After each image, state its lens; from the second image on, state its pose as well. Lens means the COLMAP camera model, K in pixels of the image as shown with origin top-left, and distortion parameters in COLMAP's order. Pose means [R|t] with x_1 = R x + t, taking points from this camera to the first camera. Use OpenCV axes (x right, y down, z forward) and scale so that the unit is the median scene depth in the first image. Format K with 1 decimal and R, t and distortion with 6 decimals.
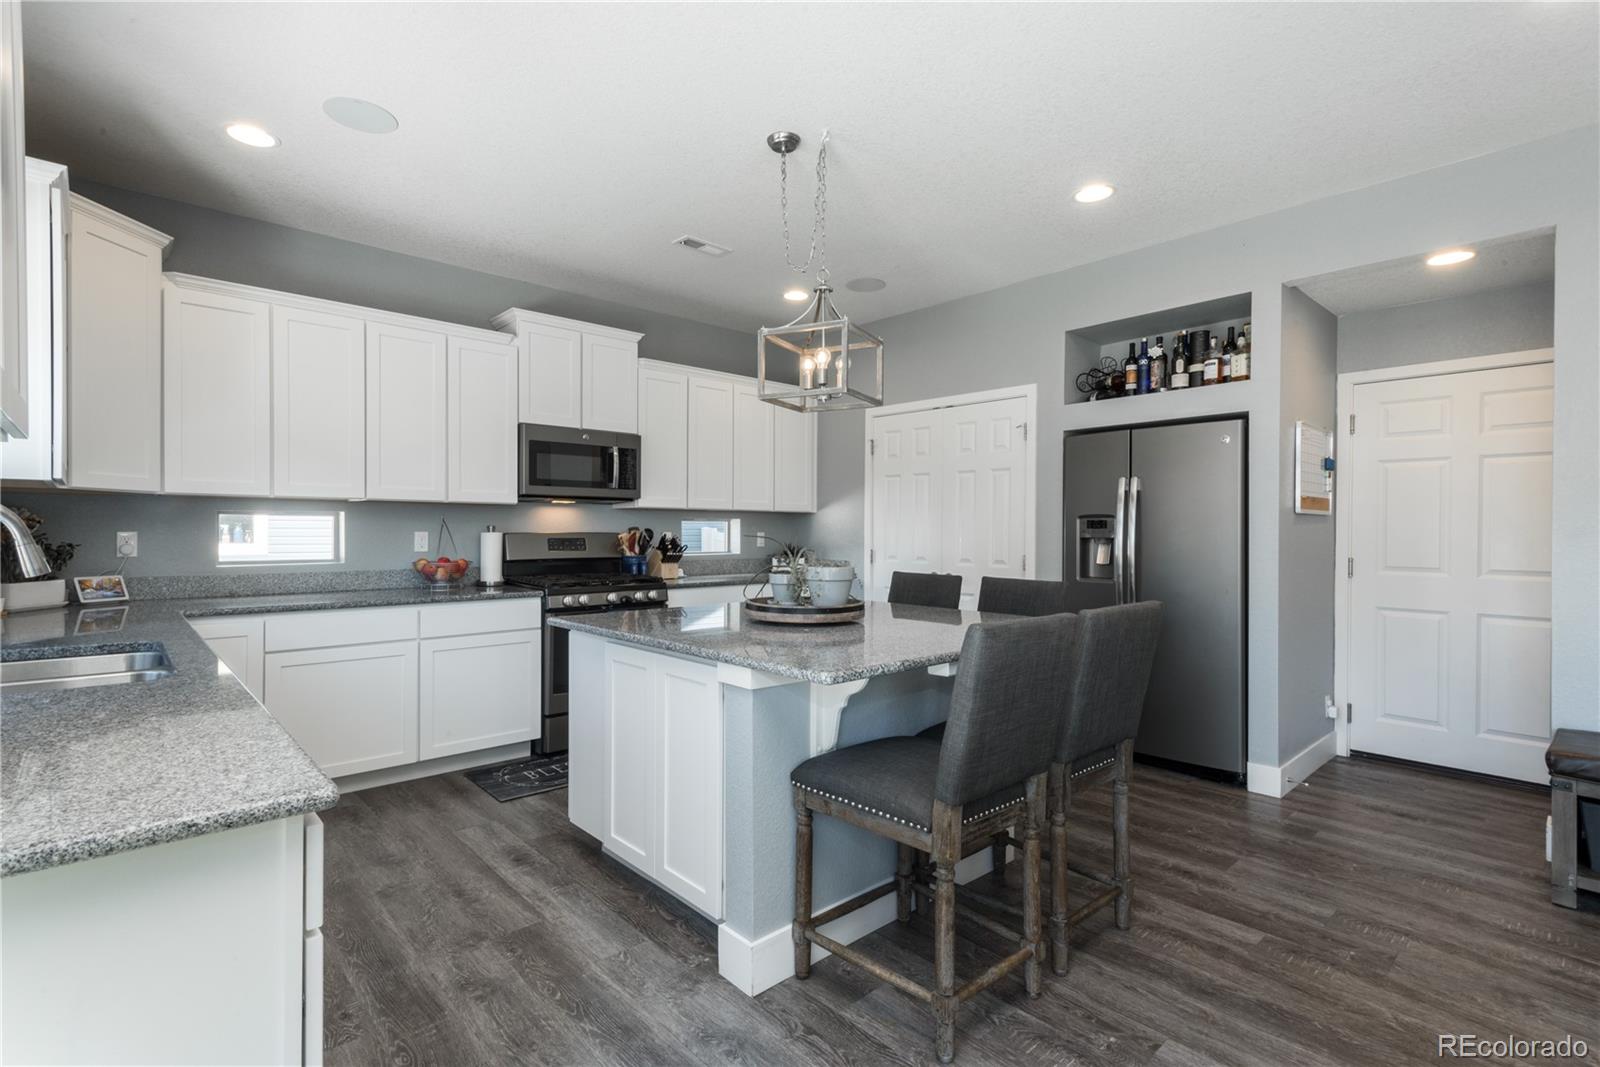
lens RADIAL K [[745.5, 0, 791.3], [0, 745.5, 533.9], [0, 0, 1]] dist [0.019989, -0.005886]
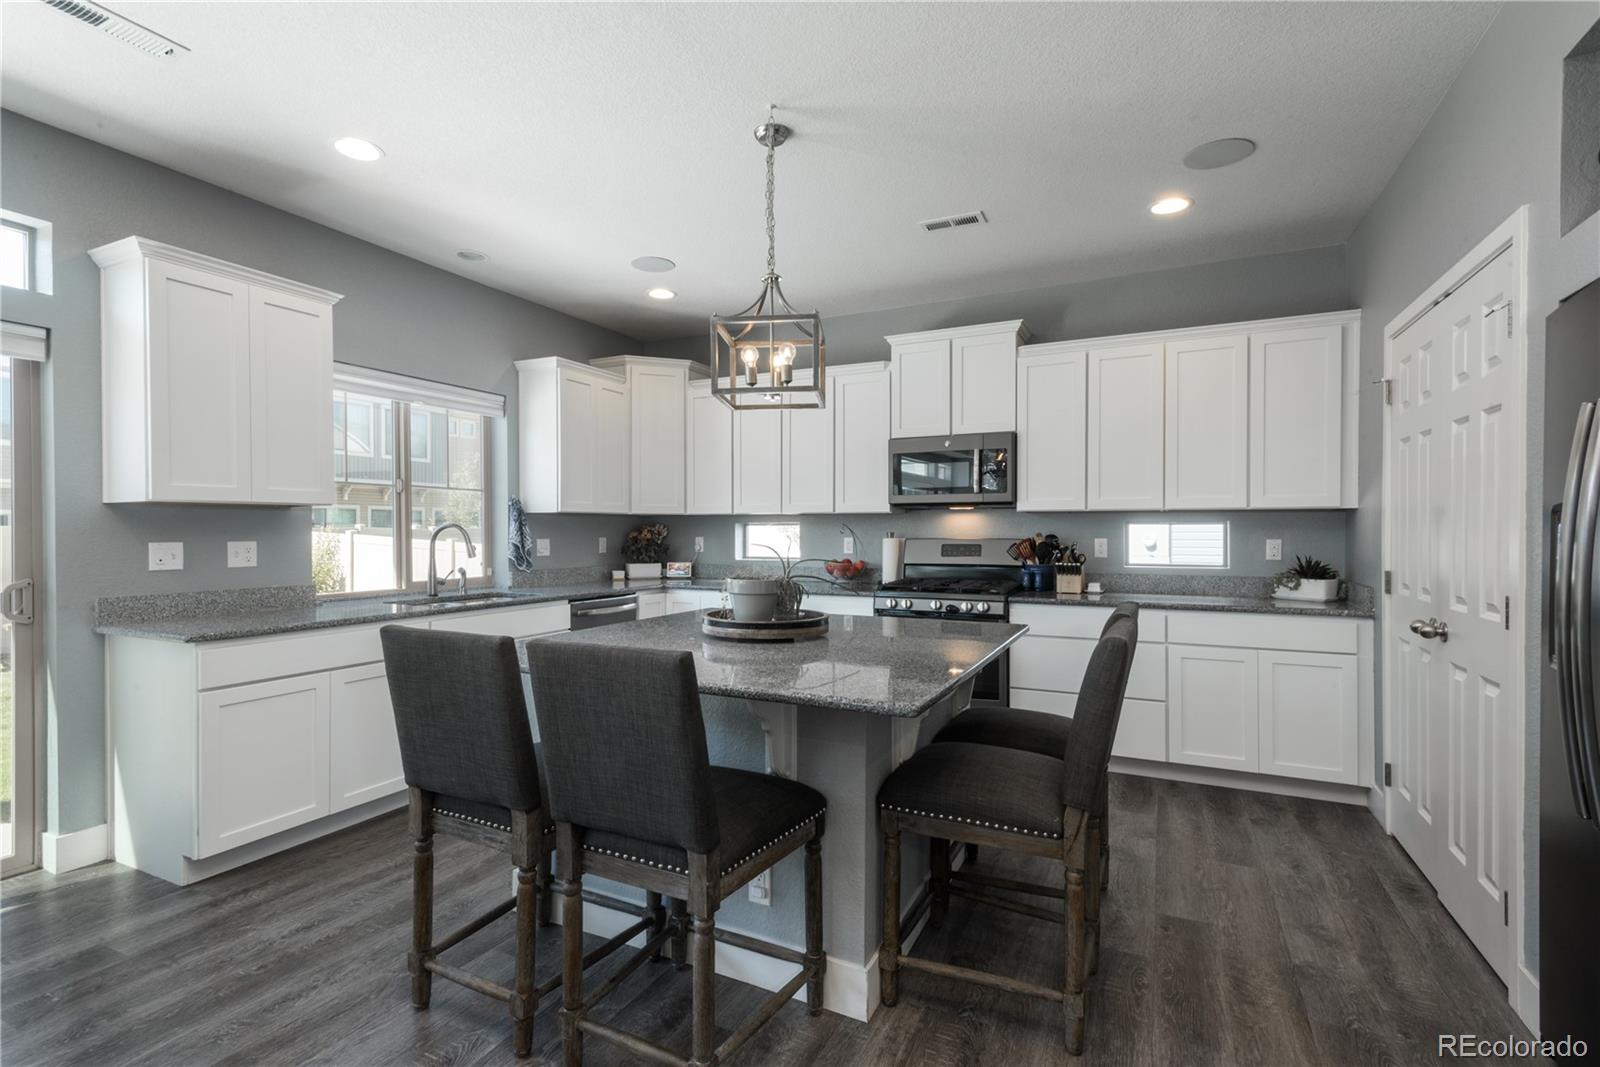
lens RADIAL K [[745.5, 0, 791.3], [0, 745.5, 533.9], [0, 0, 1]] dist [0.019989, -0.005886]
pose [[0.371029, -0.001256, -0.928620, 0.568058], [-0.003180, 0.999992, -0.002623, -0.005106], [0.928616, 0.003926, 0.371022, 0.426873]]
